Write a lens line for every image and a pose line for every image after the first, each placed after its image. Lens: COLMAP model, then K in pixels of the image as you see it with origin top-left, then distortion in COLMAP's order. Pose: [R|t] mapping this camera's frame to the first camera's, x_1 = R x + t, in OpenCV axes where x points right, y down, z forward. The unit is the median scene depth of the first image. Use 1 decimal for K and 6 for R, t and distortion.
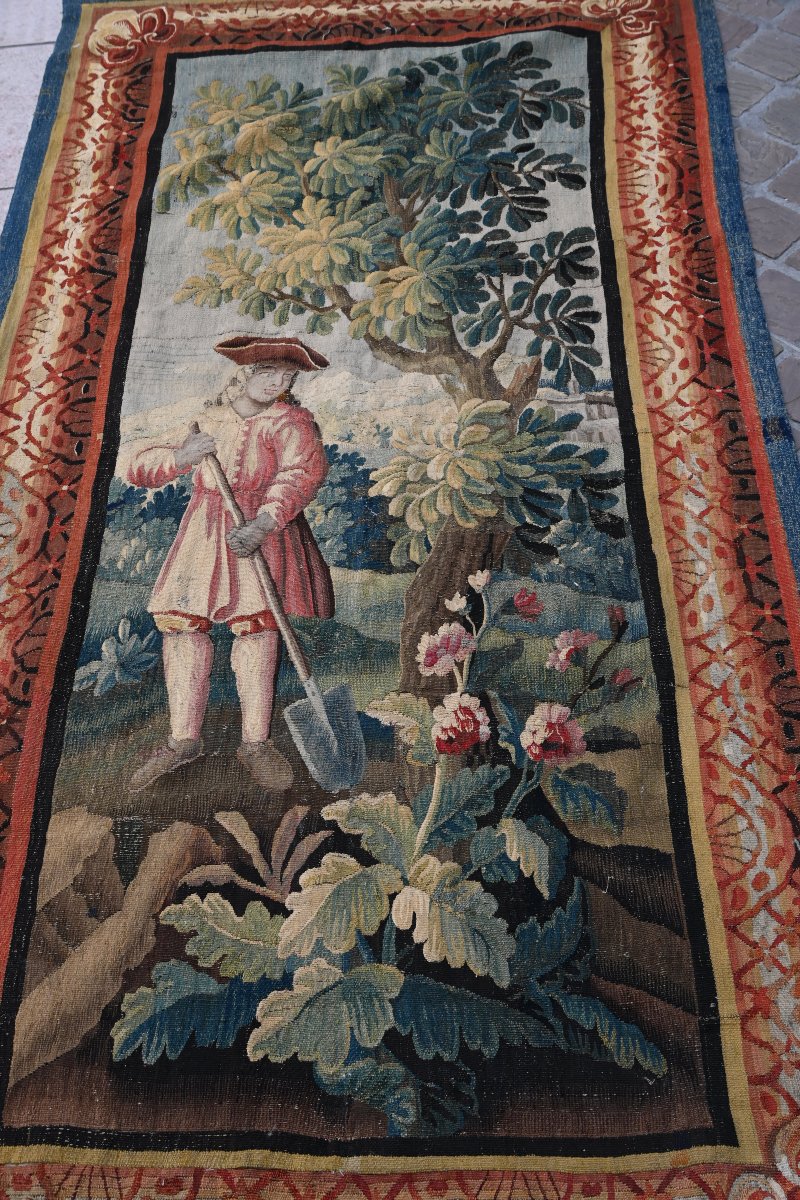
lens RADIAL K [[1454.1, 0, 402.8], [0, 1454.1, 601.4], [0, 0, 1]] dist [0.017452, 0.000000]
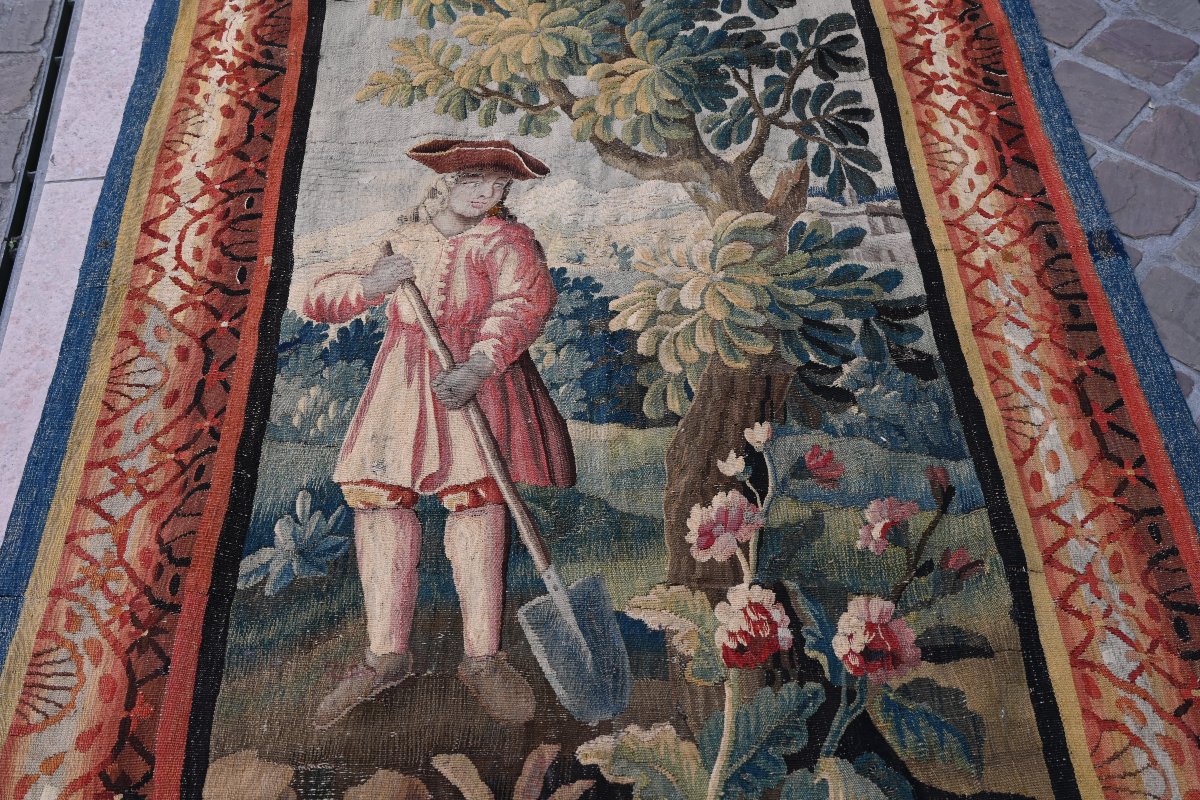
lens RADIAL K [[1360.9, 0, 596.5], [0, 1360.9, 397.7], [0, 0, 1]] dist [0.005335, 0.000000]
pose [[0.999070, -0.011633, 0.041527, -0.061600], [0.012910, 0.999448, -0.030619, -0.012768], [-0.041148, 0.031127, 0.998668, 0.254800]]
